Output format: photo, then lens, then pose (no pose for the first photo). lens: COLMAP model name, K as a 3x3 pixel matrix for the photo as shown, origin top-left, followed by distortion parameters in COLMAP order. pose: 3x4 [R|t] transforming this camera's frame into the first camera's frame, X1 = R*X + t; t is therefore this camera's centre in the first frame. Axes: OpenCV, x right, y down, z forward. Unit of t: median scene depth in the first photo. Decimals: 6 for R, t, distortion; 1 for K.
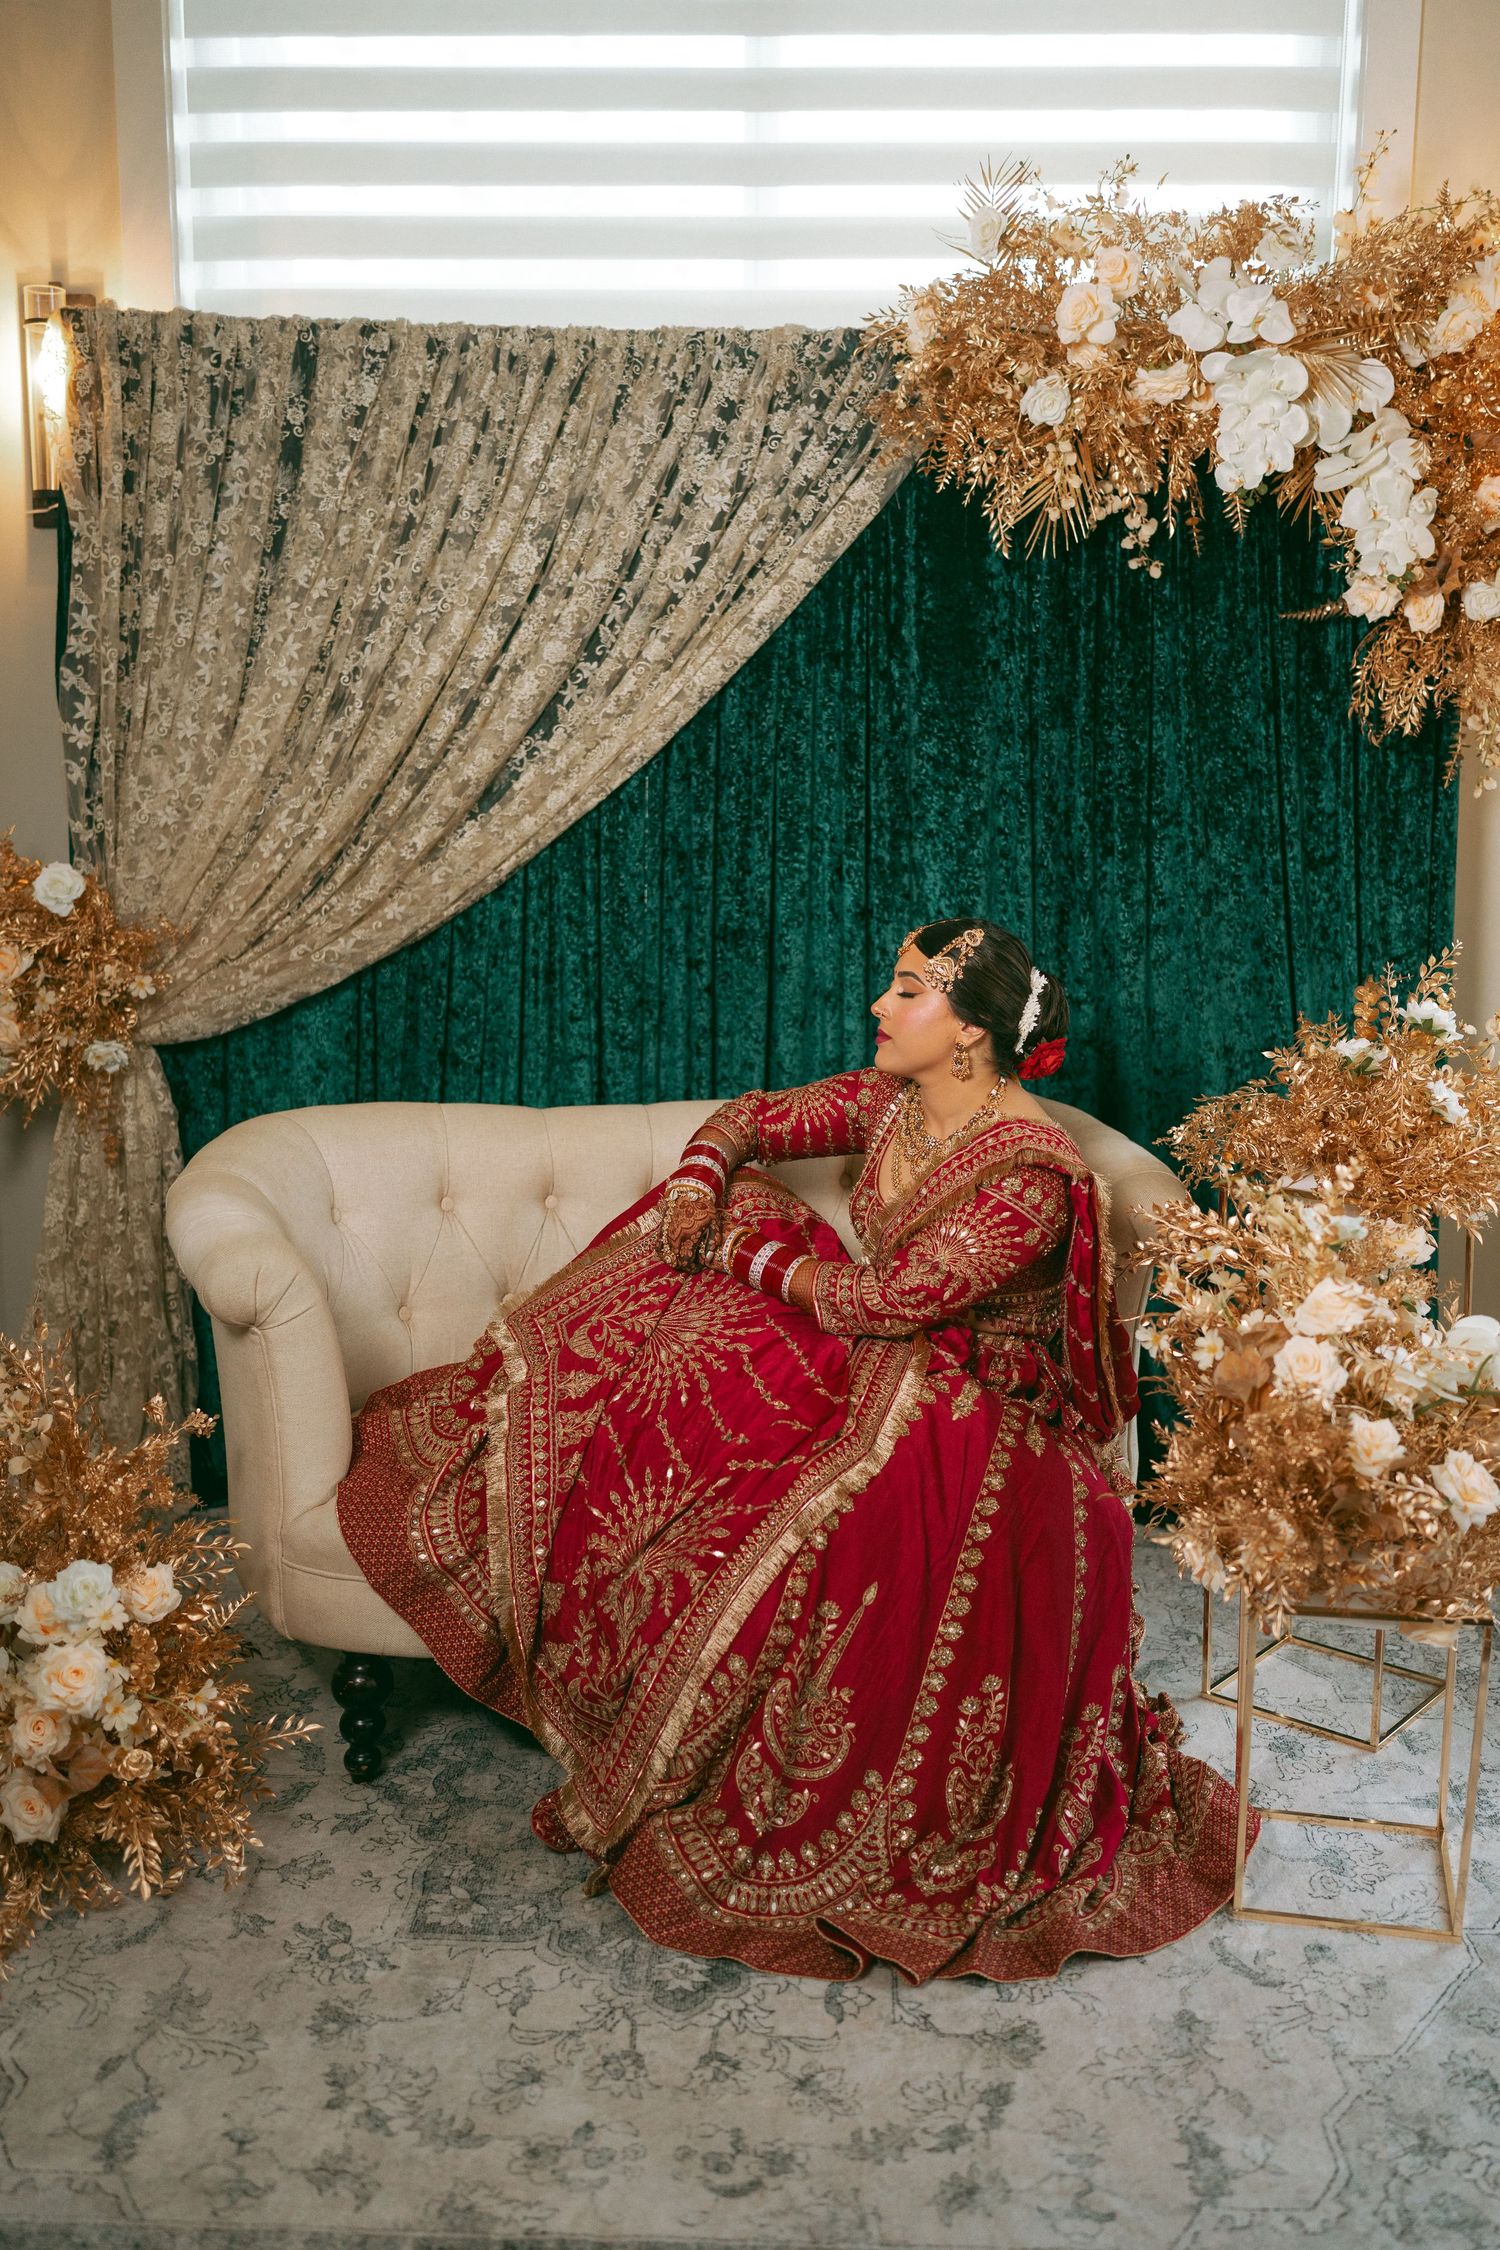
lens RADIAL K [[2212.7, 0, 743.1], [0, 2212.7, 1133.8], [0, 0, 1]] dist [0.005523, 0.000000]
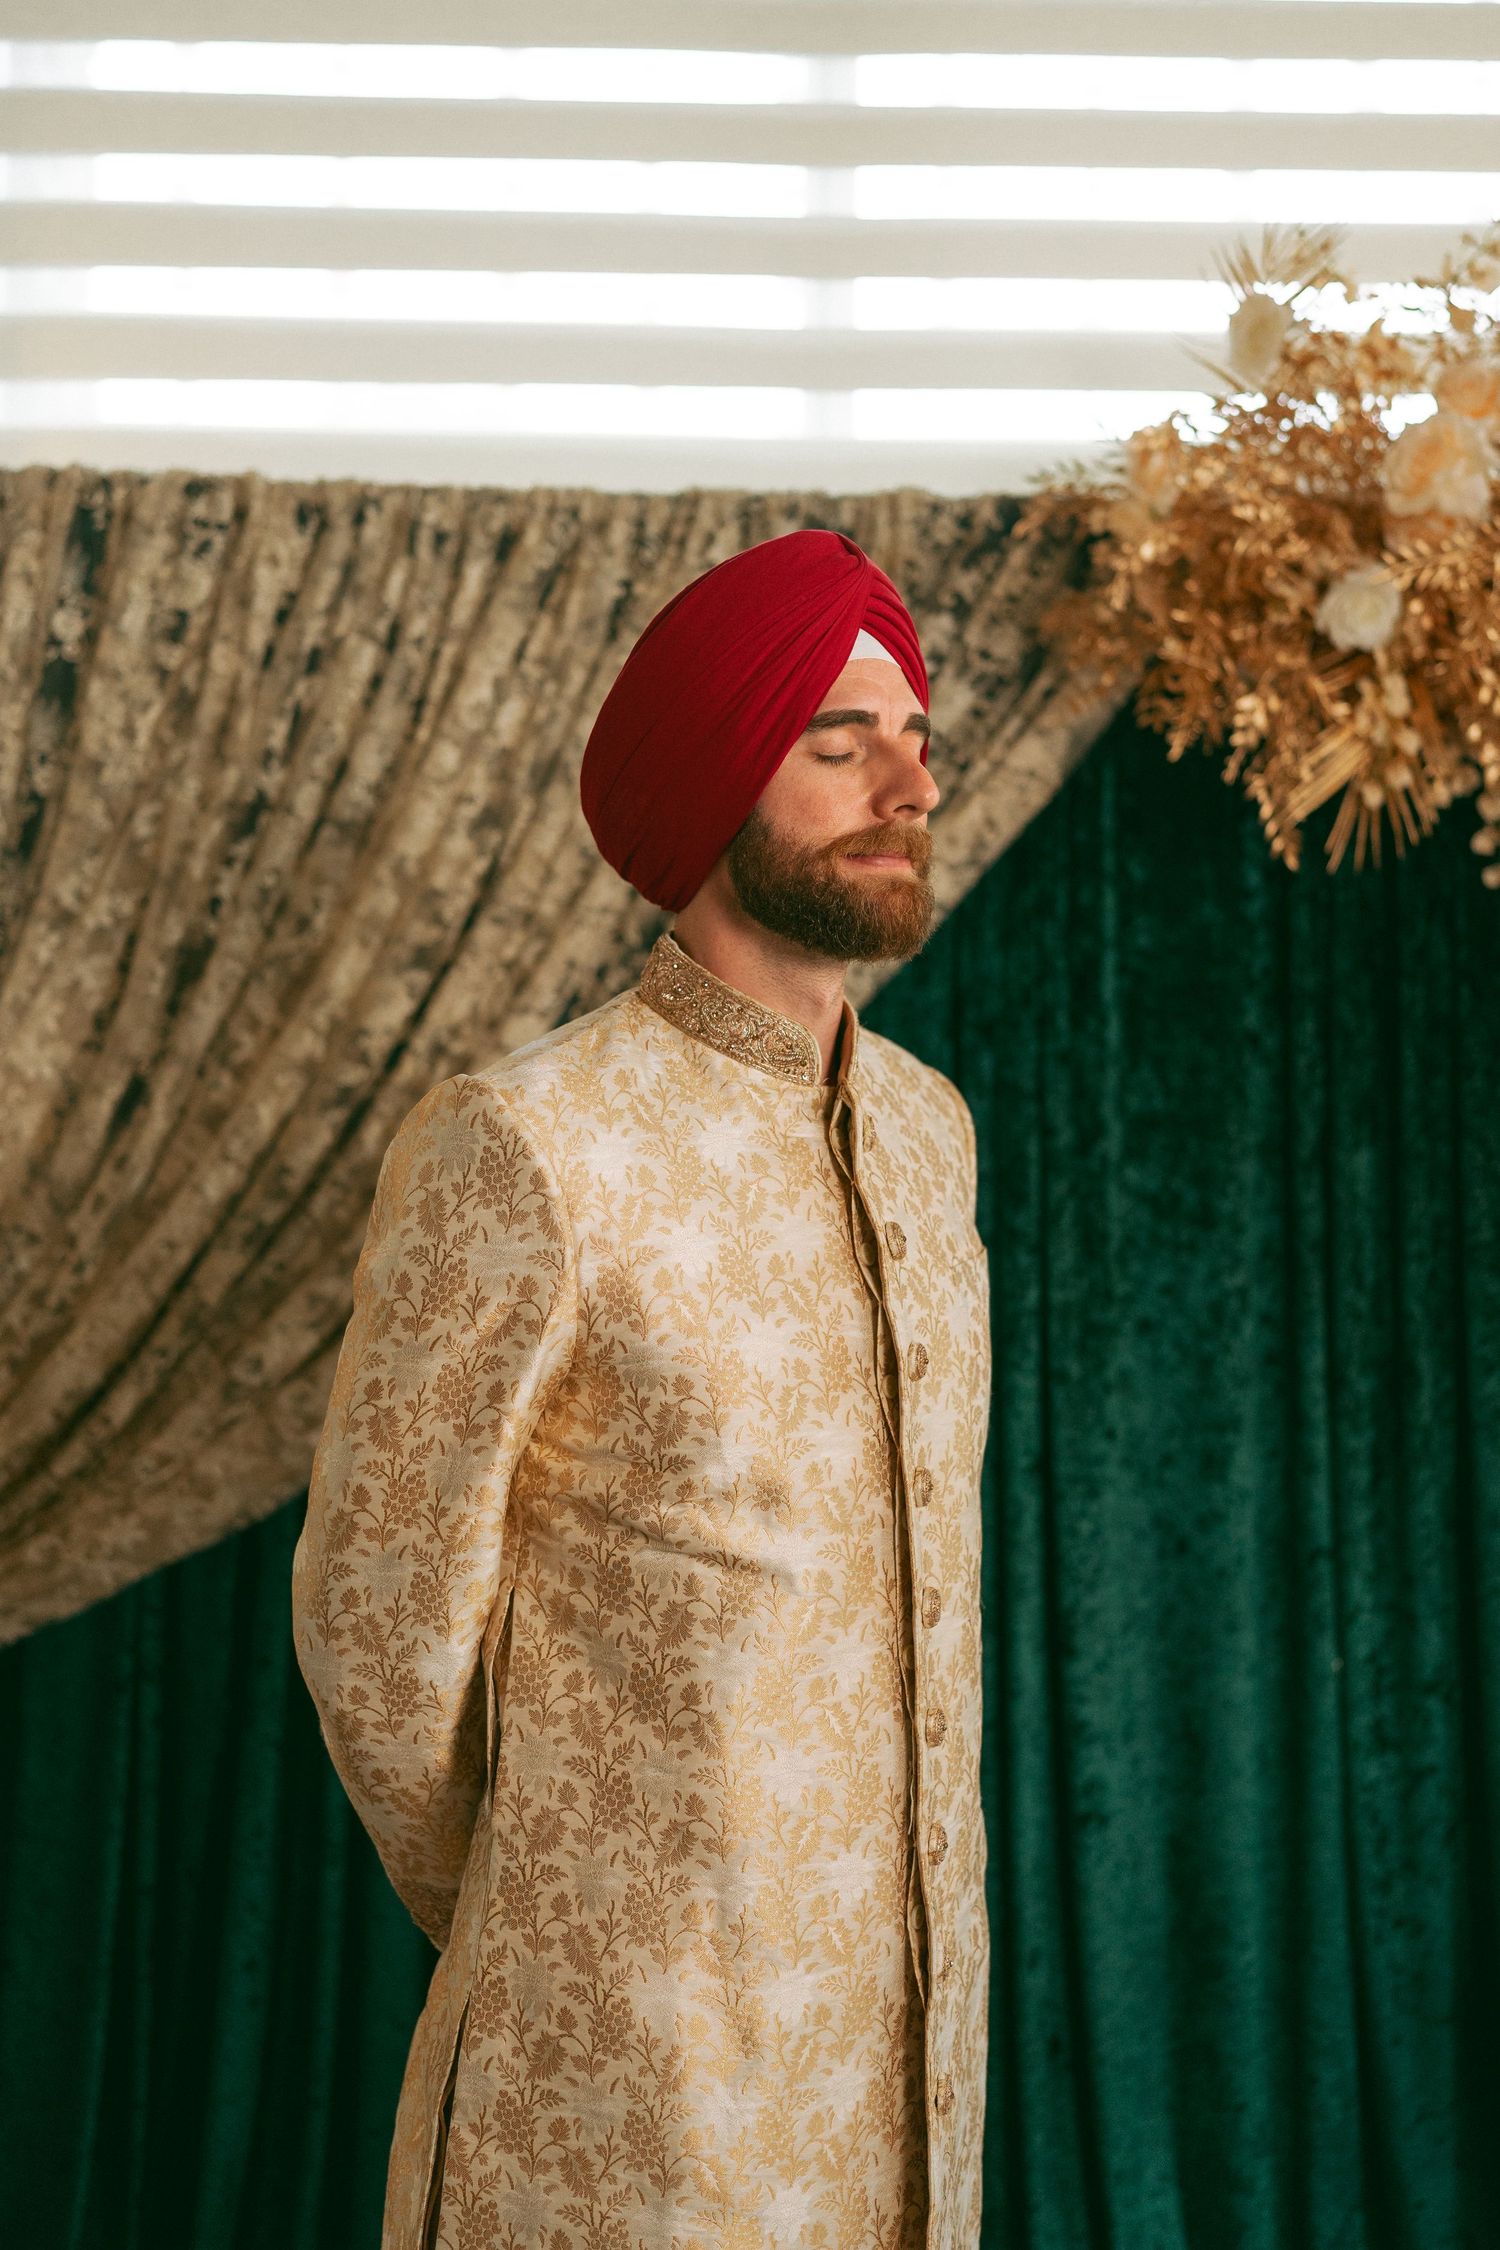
lens RADIAL K [[2459.5, 0, 737.7], [0, 2459.5, 1005.0], [0, 0, 1]] dist [0.006767, 0.000000]
pose [[0.998711, 0.001370, 0.050736, -0.057611], [0.007568, 0.984443, -0.175541, -0.108974], [-0.050187, 0.175699, 0.983164, 0.366636]]
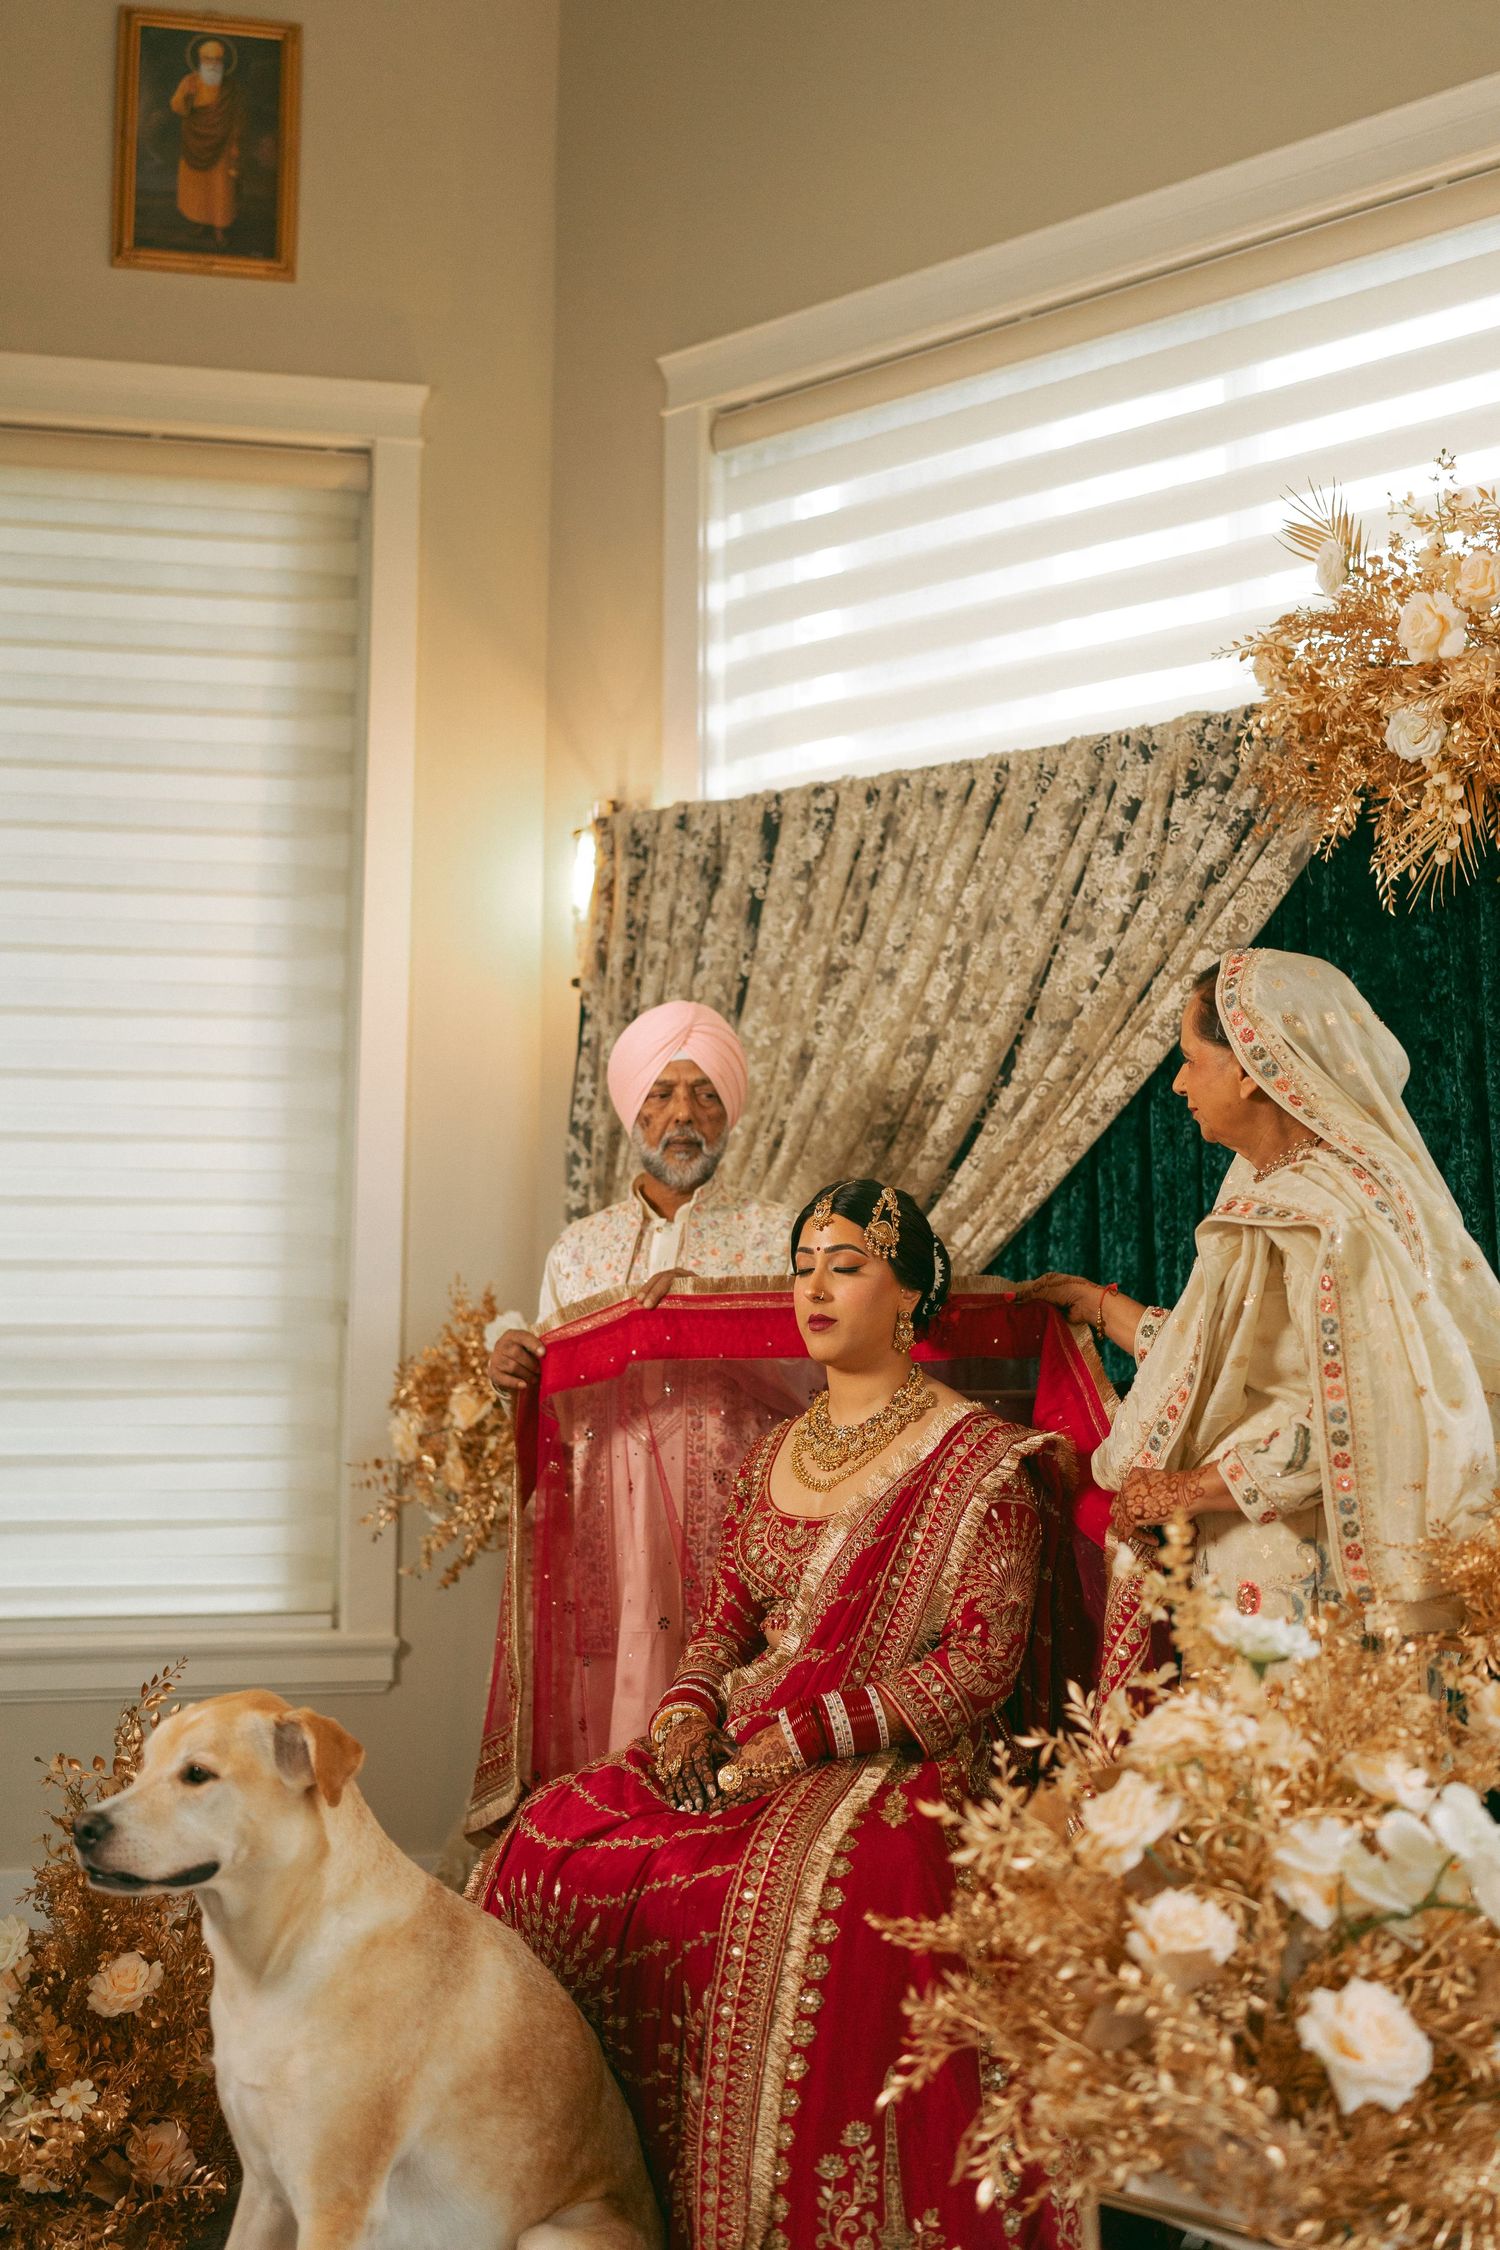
lens RADIAL K [[2212.7, 0, 837.1], [0, 2212.7, 1102.0], [0, 0, 1]] dist [0.005523, 0.000000]
pose [[0.837469, -0.080247, -0.540561, 0.377583], [-0.087147, 0.956891, -0.277064, 0.056229], [0.539492, 0.279141, 0.794373, 0.233402]]
